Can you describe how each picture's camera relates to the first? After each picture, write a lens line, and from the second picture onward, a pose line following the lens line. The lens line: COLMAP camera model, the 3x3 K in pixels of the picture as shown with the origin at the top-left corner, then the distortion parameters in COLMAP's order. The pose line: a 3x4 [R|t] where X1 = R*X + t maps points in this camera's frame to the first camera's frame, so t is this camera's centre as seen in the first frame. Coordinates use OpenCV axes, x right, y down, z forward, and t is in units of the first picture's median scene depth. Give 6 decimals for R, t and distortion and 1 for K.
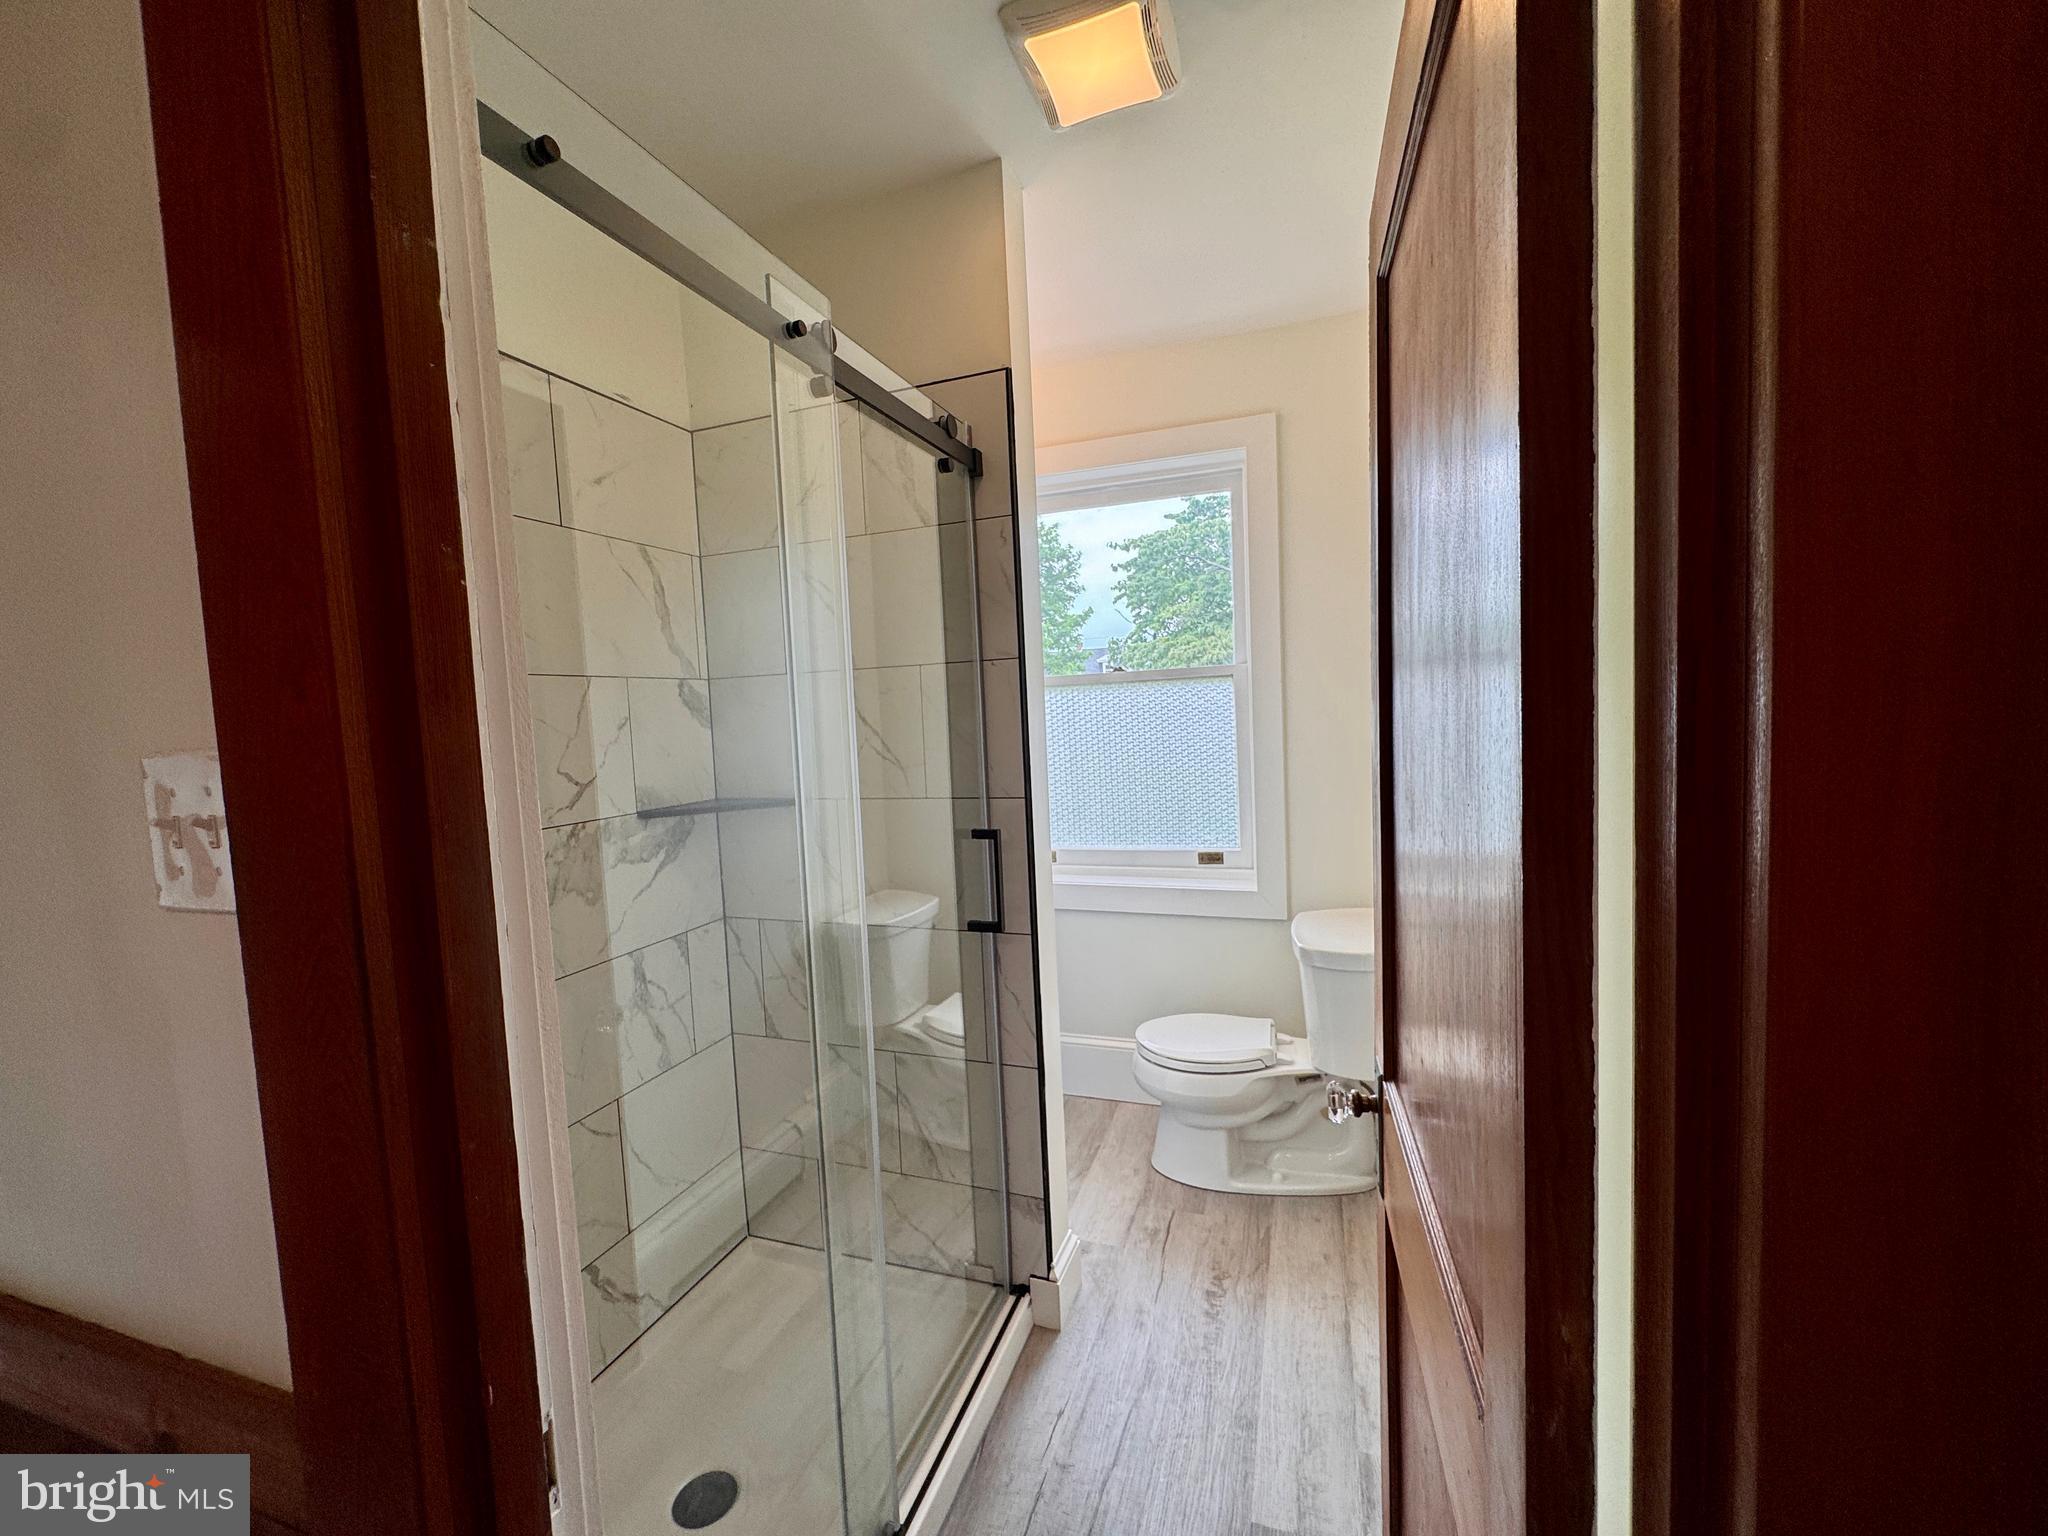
lens RADIAL K [[817.1, 0, 1020.3], [0, 817.1, 764.0], [0, 0, 1]] dist [-0.002057, -0.000223]
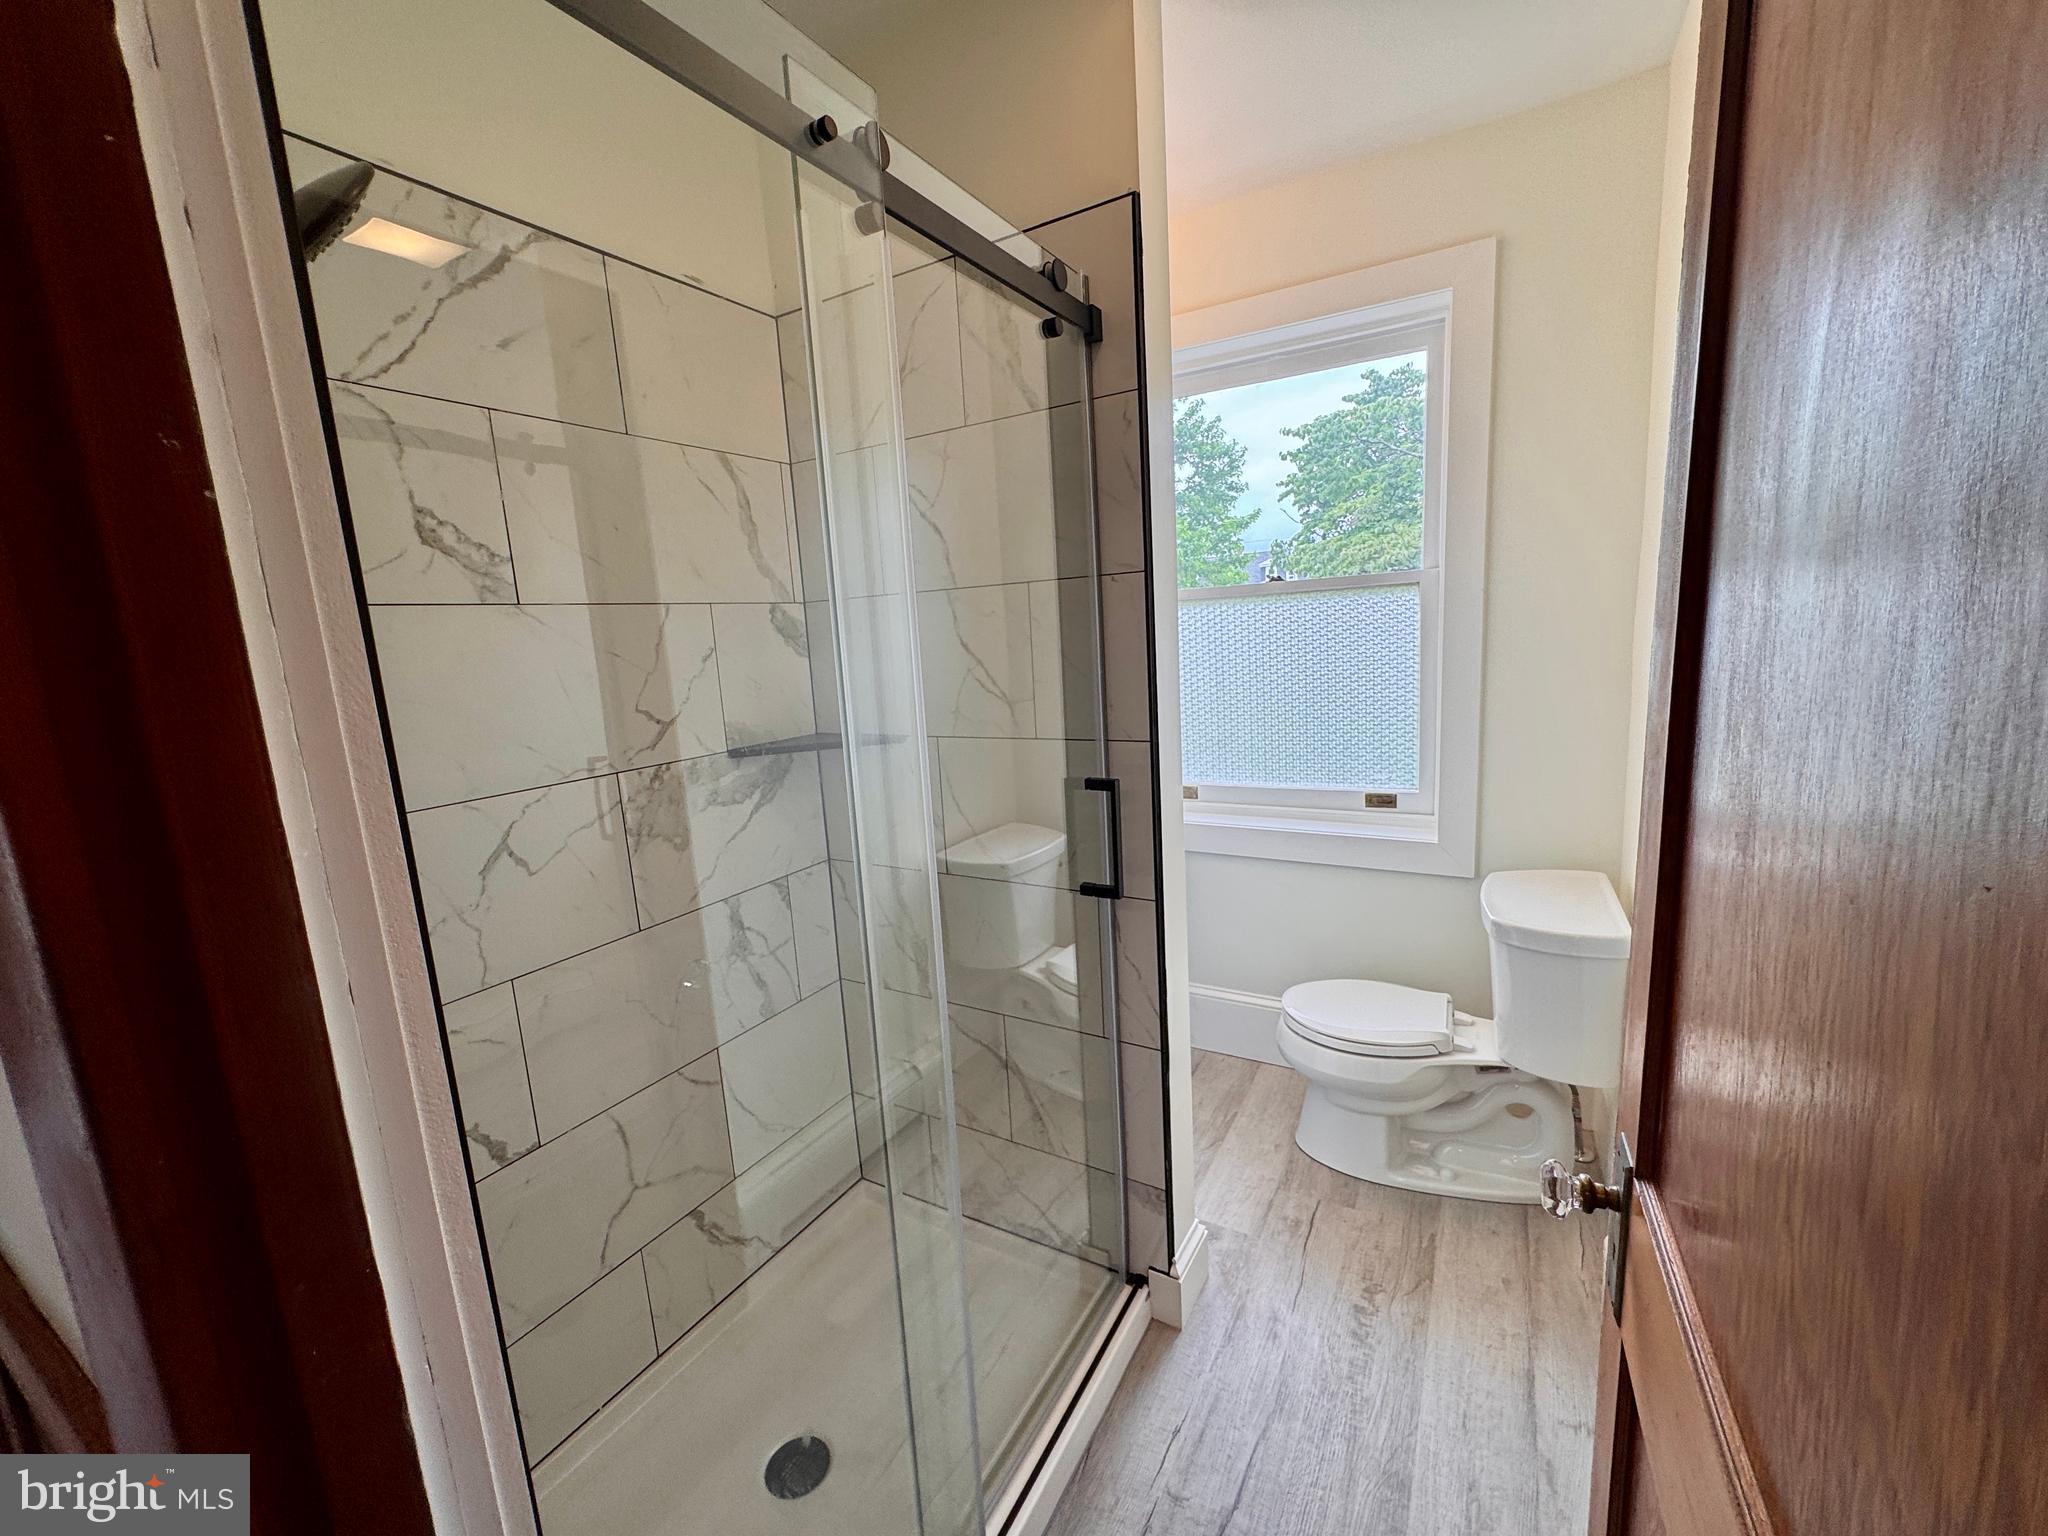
lens RADIAL K [[817.1, 0, 1020.3], [0, 817.1, 764.0], [0, 0, 1]] dist [-0.002057, -0.000223]
pose [[0.982709, 0.018306, -0.184249, 0.028382], [0.001685, 0.994175, 0.107765, -0.024861], [0.185148, -0.106212, 0.976954, 0.149201]]
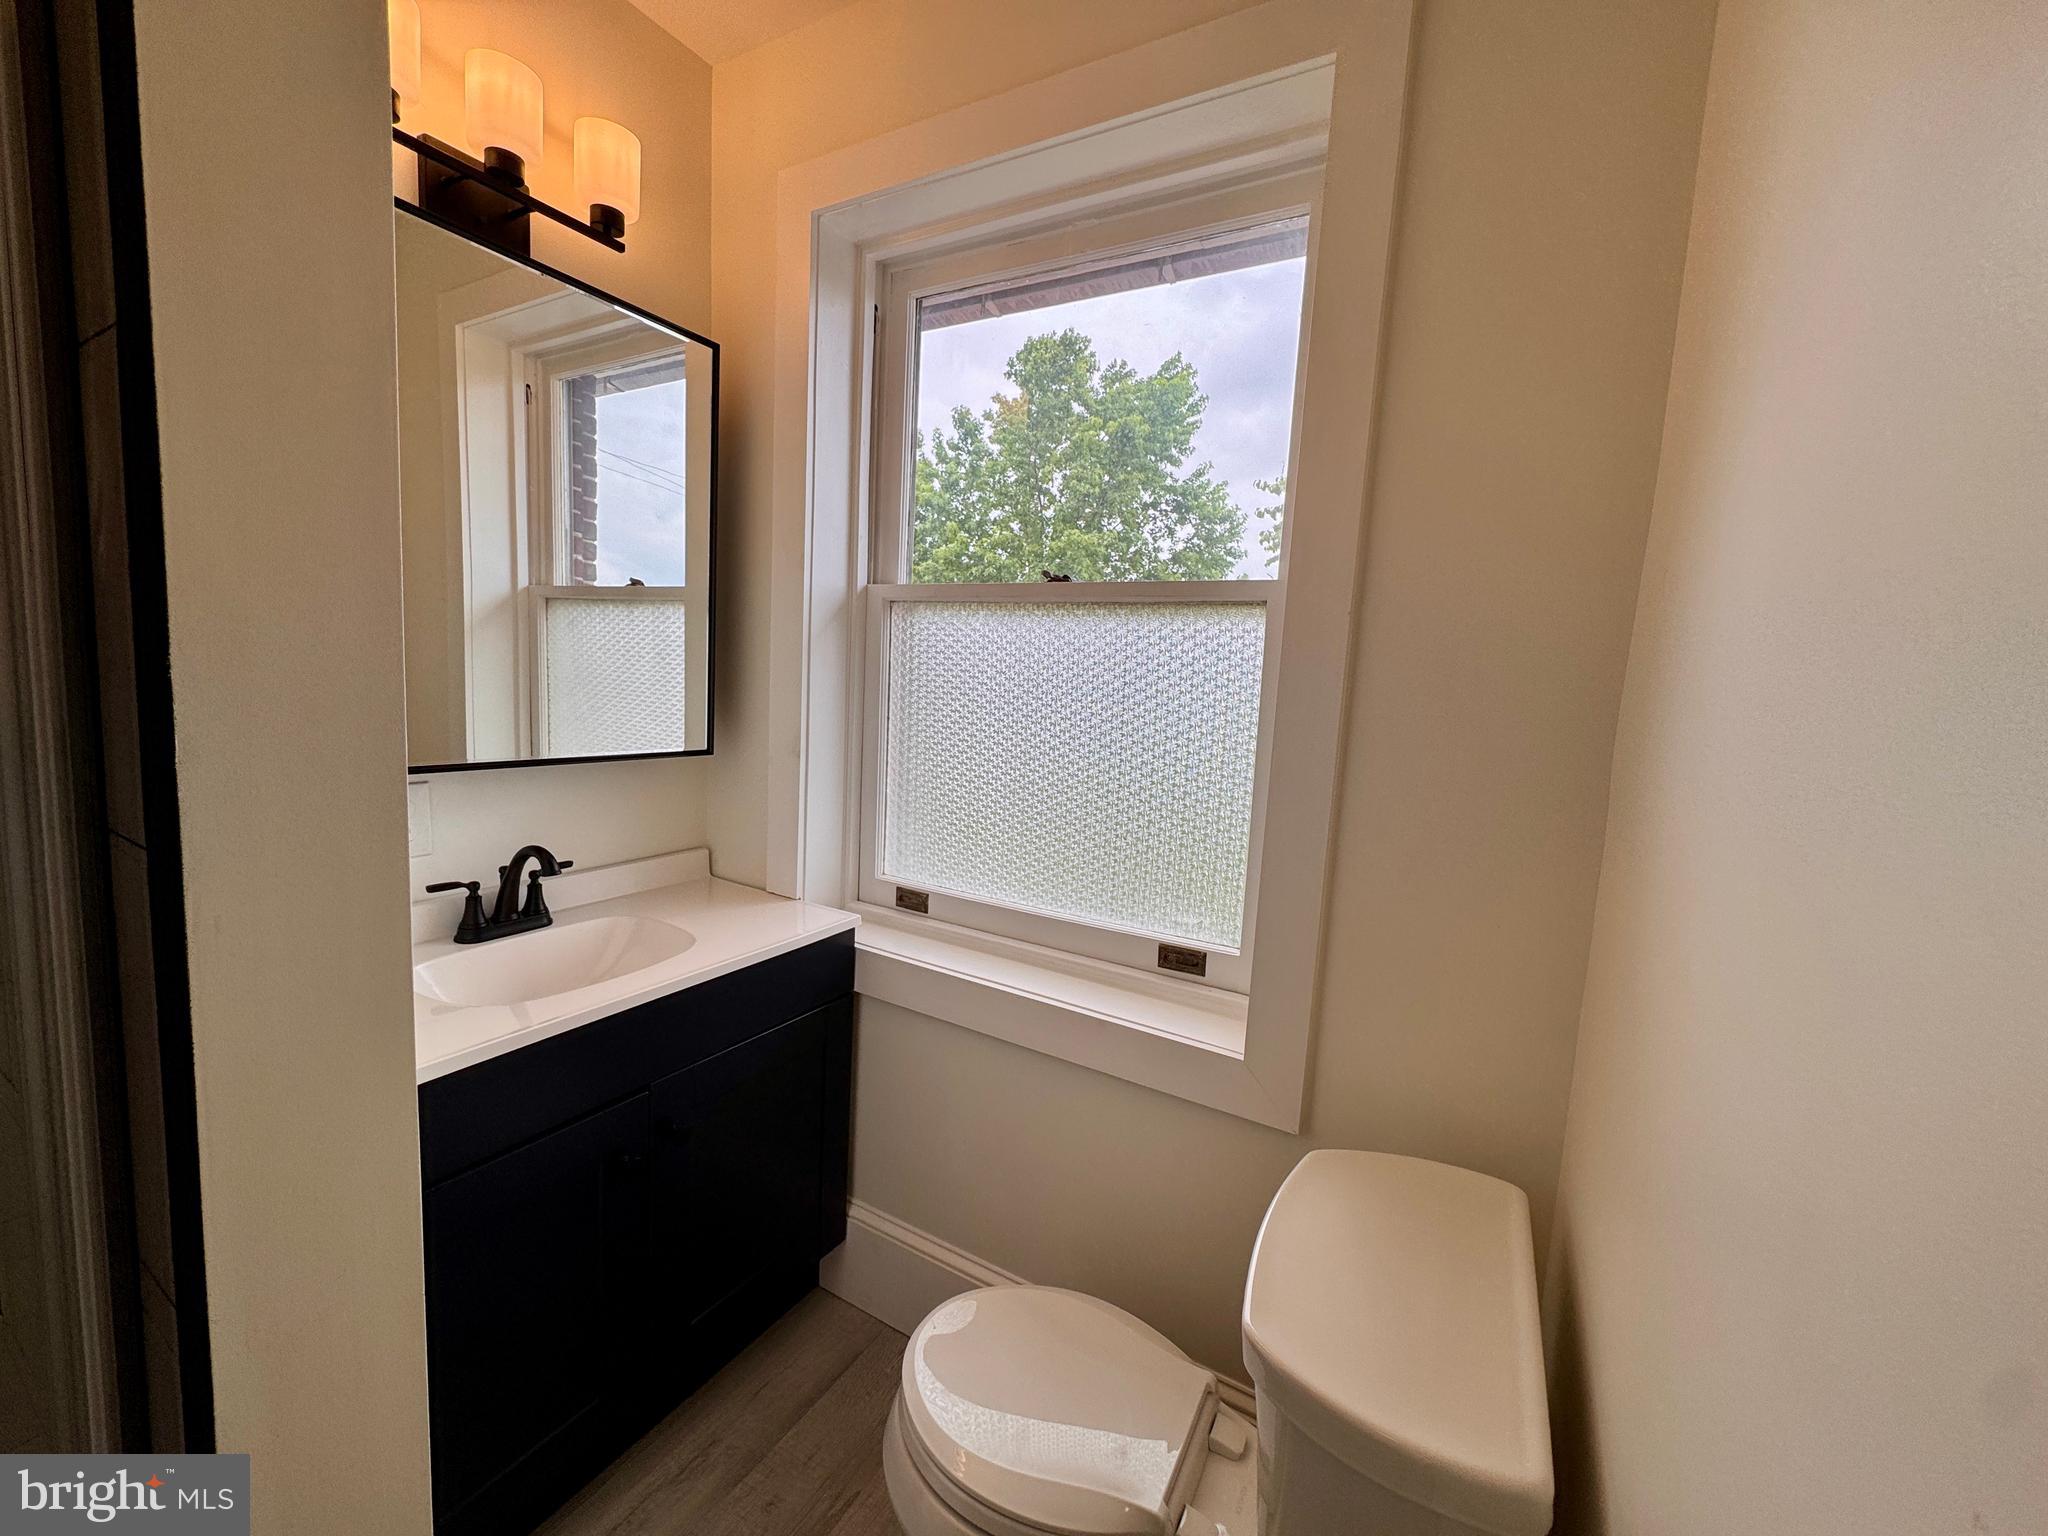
lens RADIAL K [[817.1, 0, 1020.3], [0, 817.1, 764.0], [0, 0, 1]] dist [-0.002057, -0.000223]
pose [[0.979380, 0.112199, -0.168005, 0.321237], [-0.104116, 0.992976, 0.056198, -0.038506], [0.173130, -0.037548, 0.984183, 0.755840]]
